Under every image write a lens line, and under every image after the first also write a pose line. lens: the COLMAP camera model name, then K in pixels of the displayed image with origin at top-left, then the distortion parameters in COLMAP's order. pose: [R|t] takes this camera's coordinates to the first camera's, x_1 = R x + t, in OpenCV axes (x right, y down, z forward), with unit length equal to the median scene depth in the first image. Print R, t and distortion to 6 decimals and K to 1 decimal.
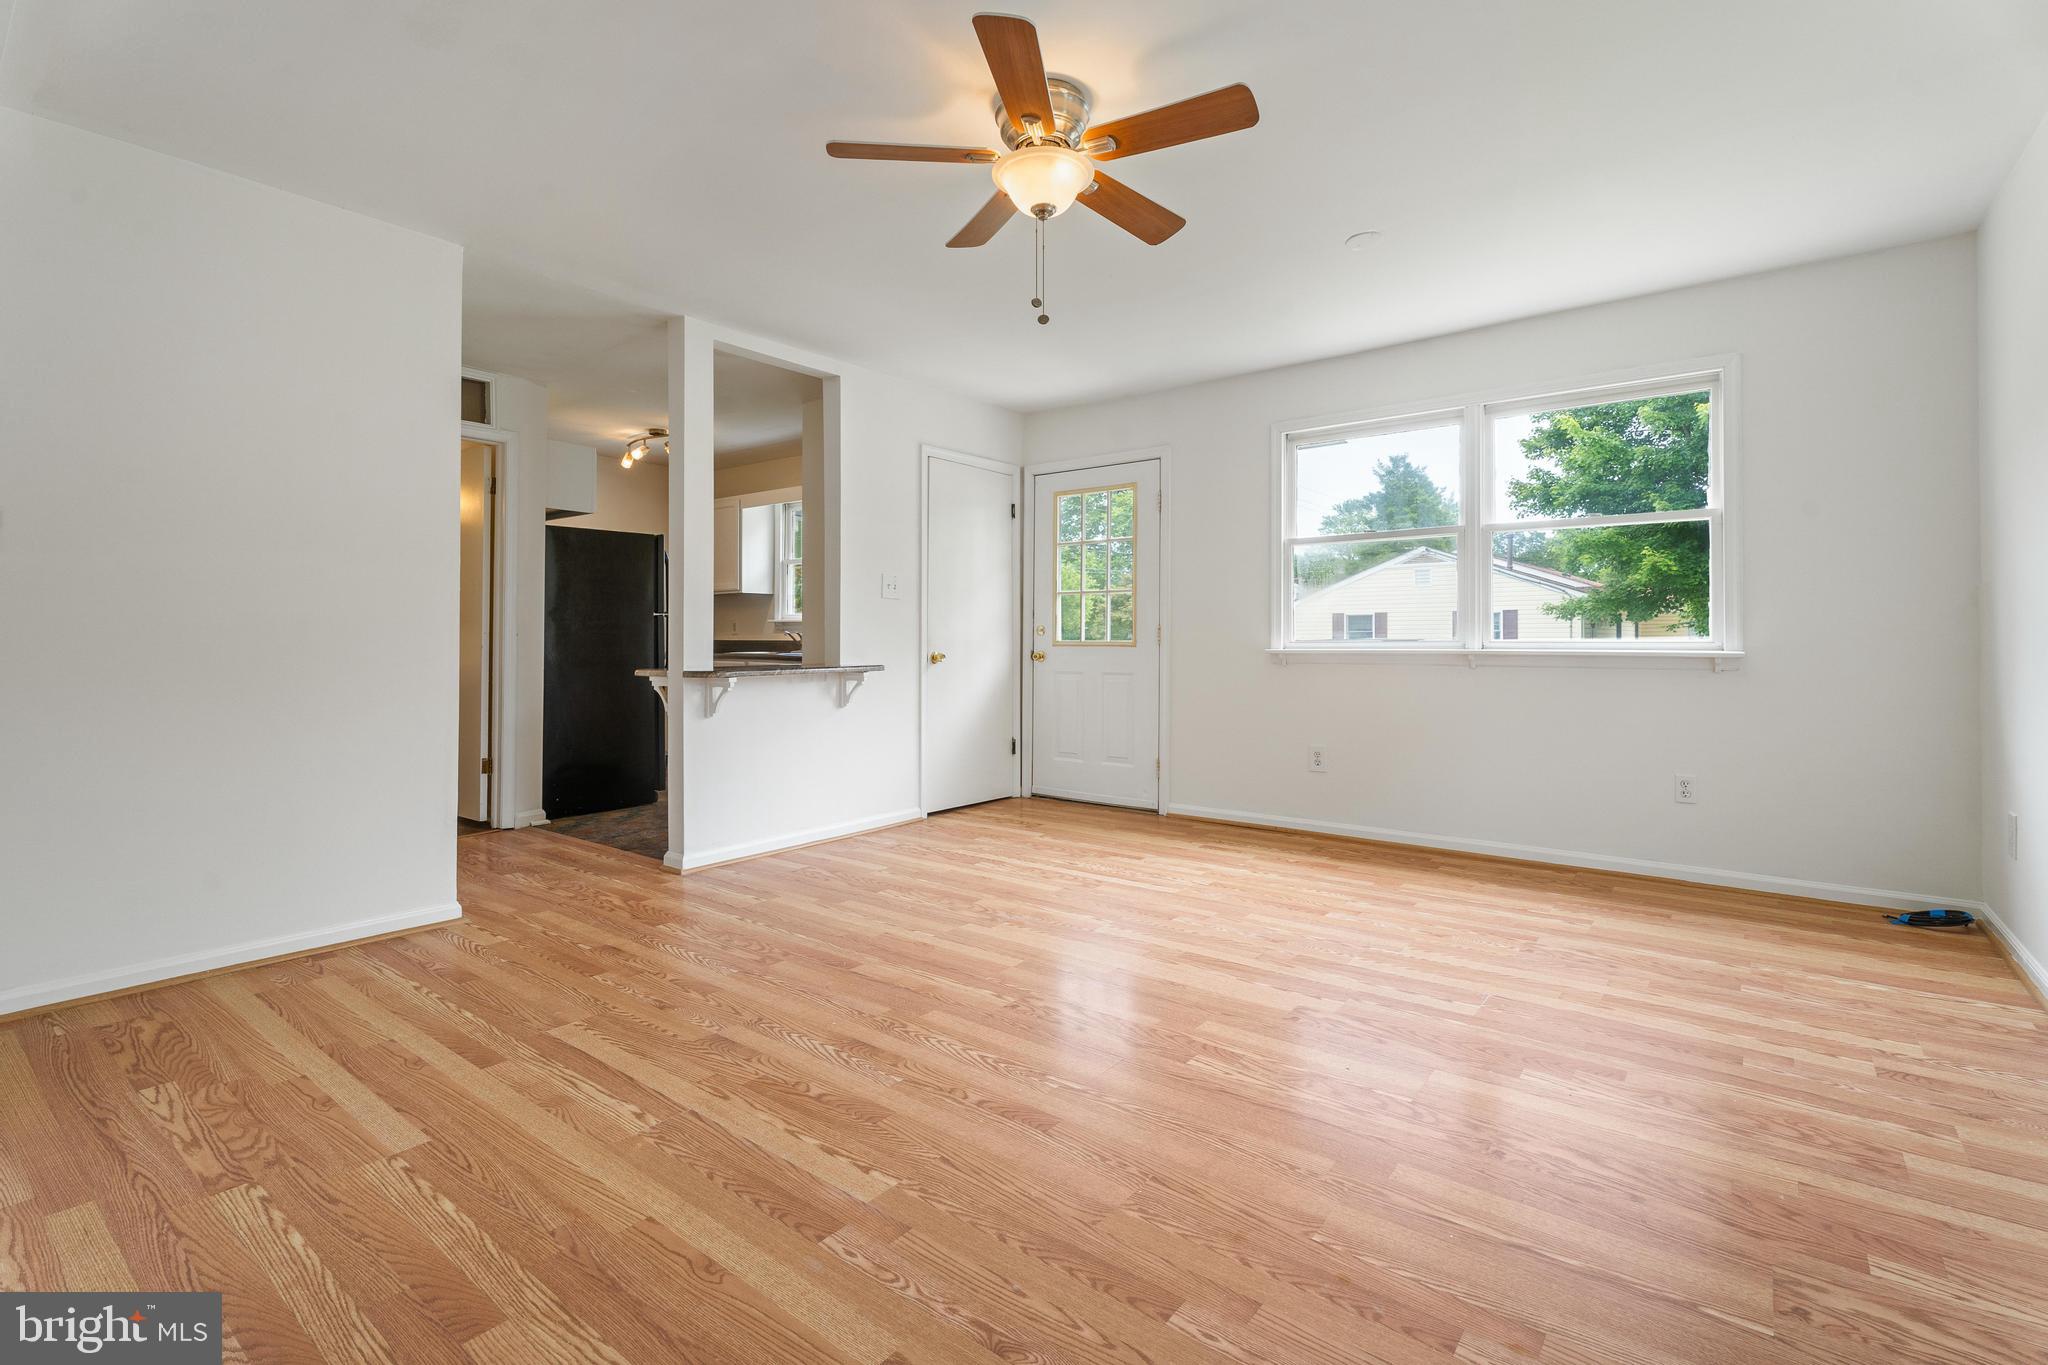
lens RADIAL K [[932.3, 0, 1019.6], [0, 932.3, 640.3], [0, 0, 1]] dist [0.008905, -0.004951]
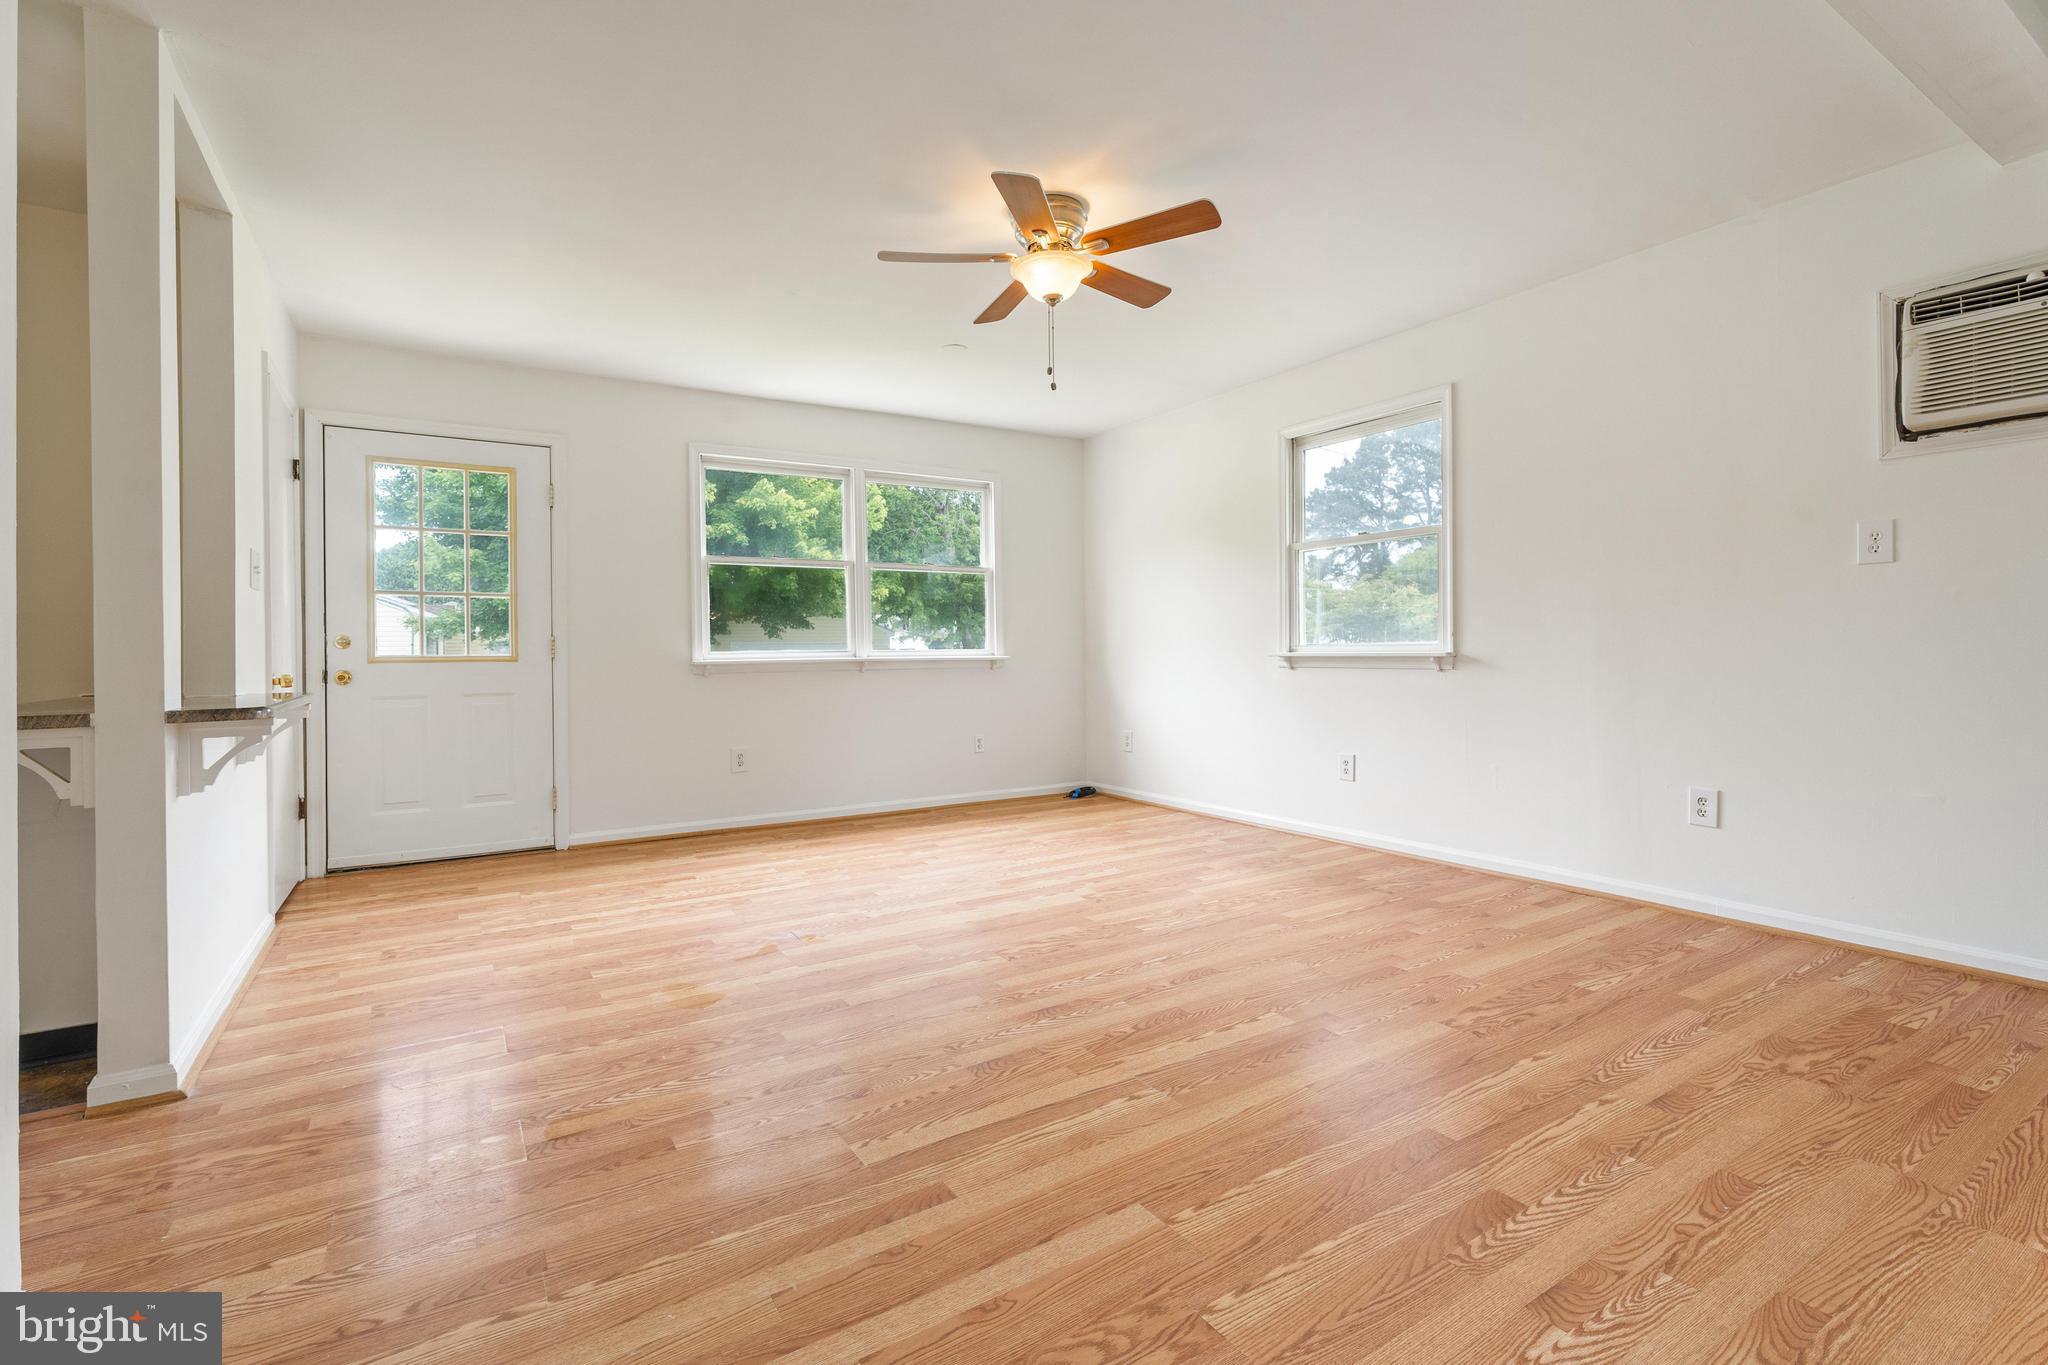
lens RADIAL K [[929.2, 0, 1024.3], [0, 929.2, 646.4], [0, 0, 1]] dist [0.001925, -0.001150]
pose [[0.334287, 0.001795, 0.942470, -1.016678], [0.011565, 0.999915, -0.006006, 0.007026], [-0.942400, 0.012907, 0.334238, 0.544049]]
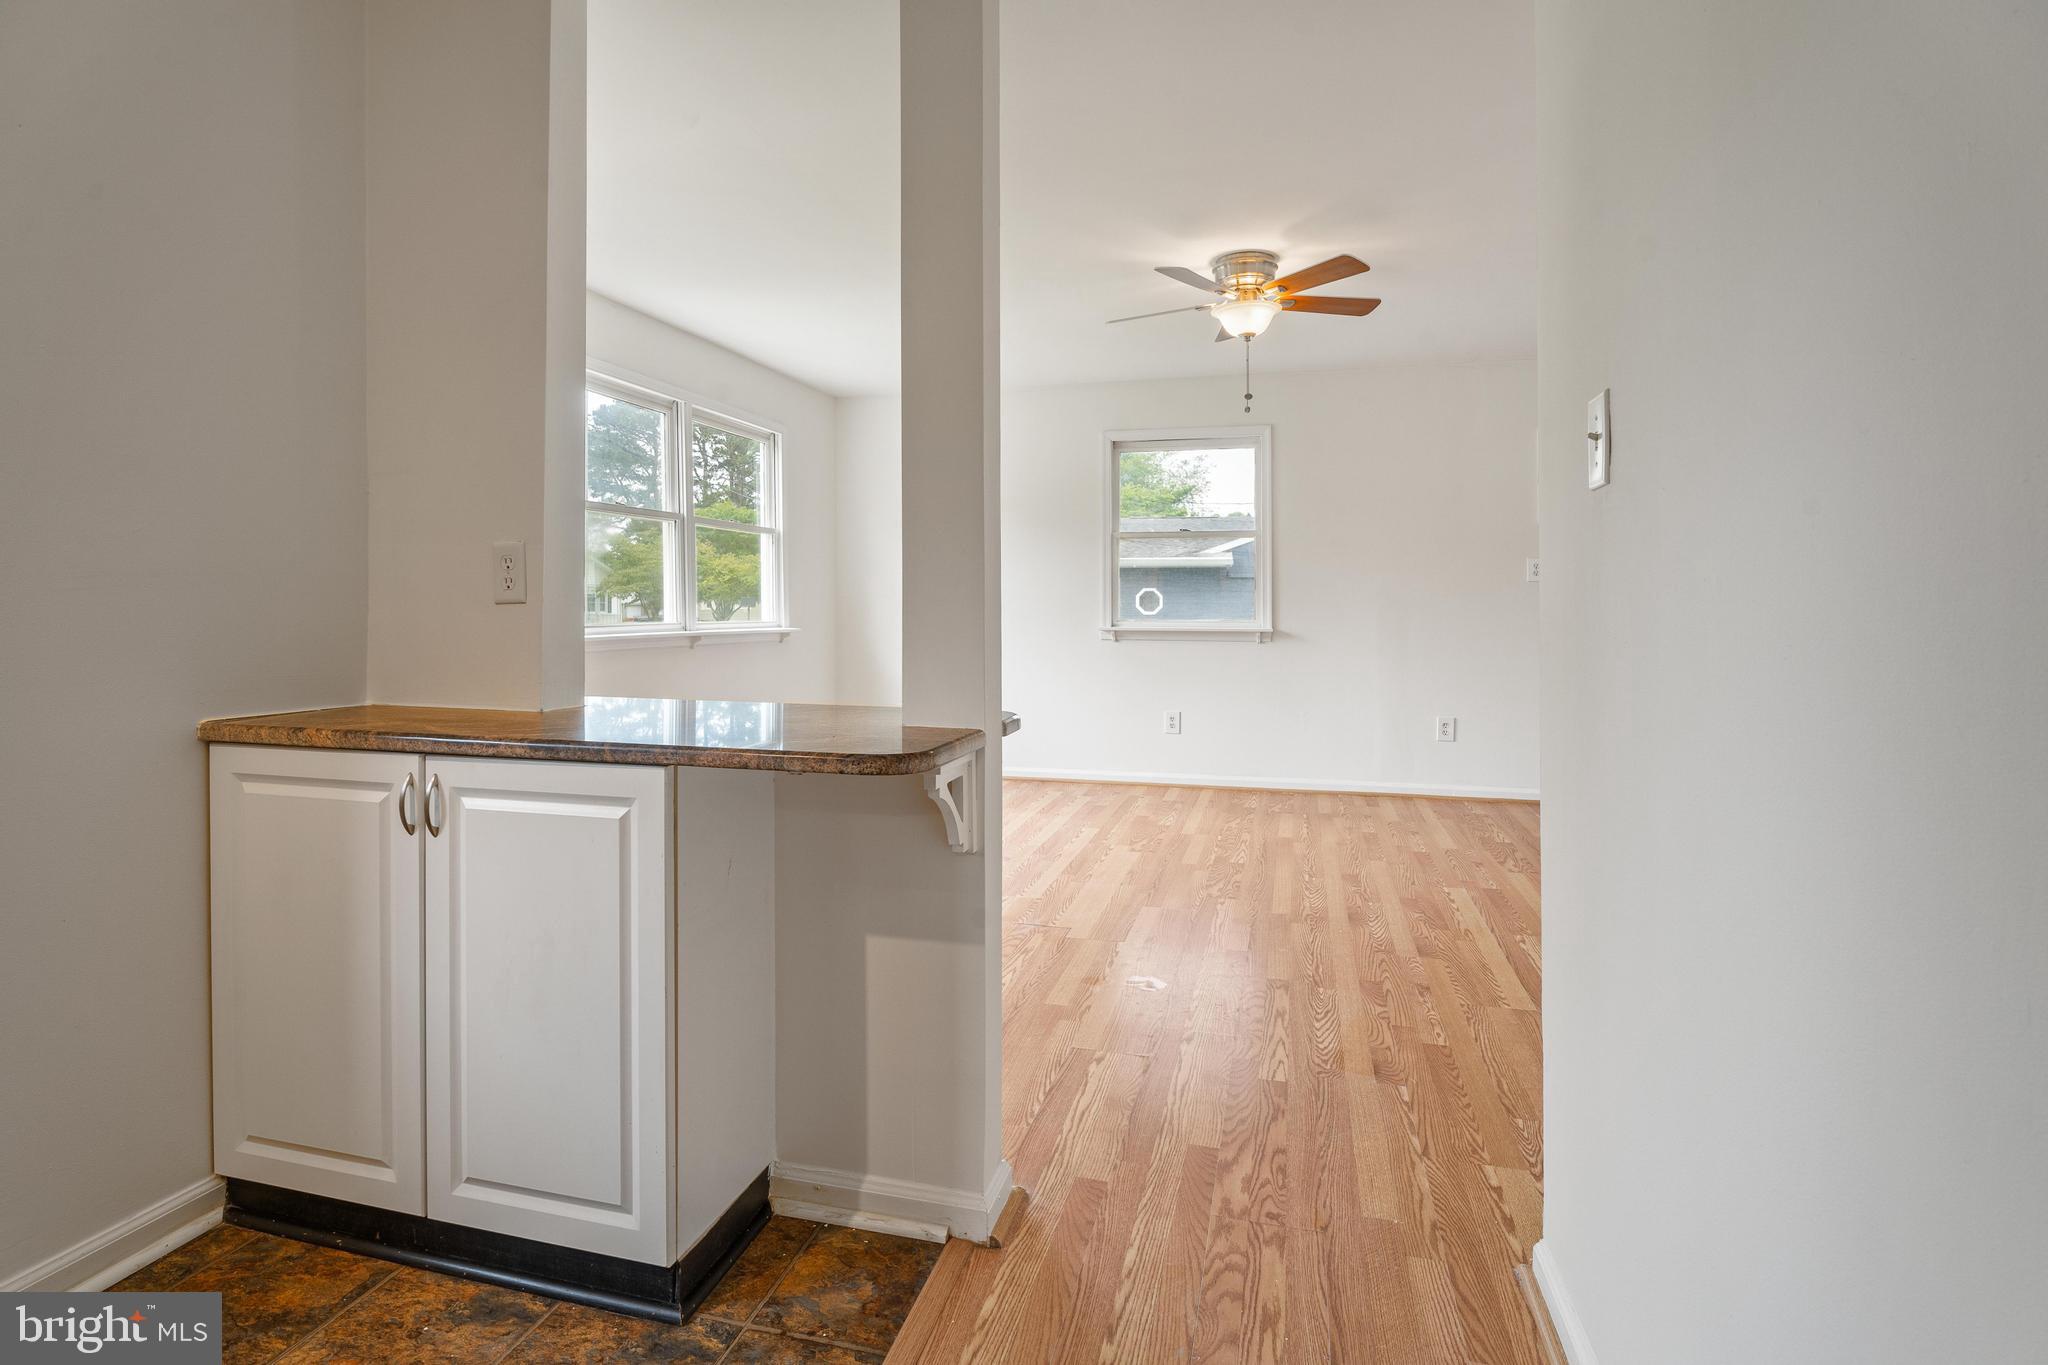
lens RADIAL K [[1022.1, 0, 1020.9], [0, 1022.1, 600.3], [0, 0, 1]] dist [-0.002326, -0.000284]
pose [[-0.395745, 0.006334, 0.918338, -1.158047], [-0.000842, 0.999973, -0.007260, -0.028208], [-0.918360, -0.003646, -0.395729, 1.727548]]
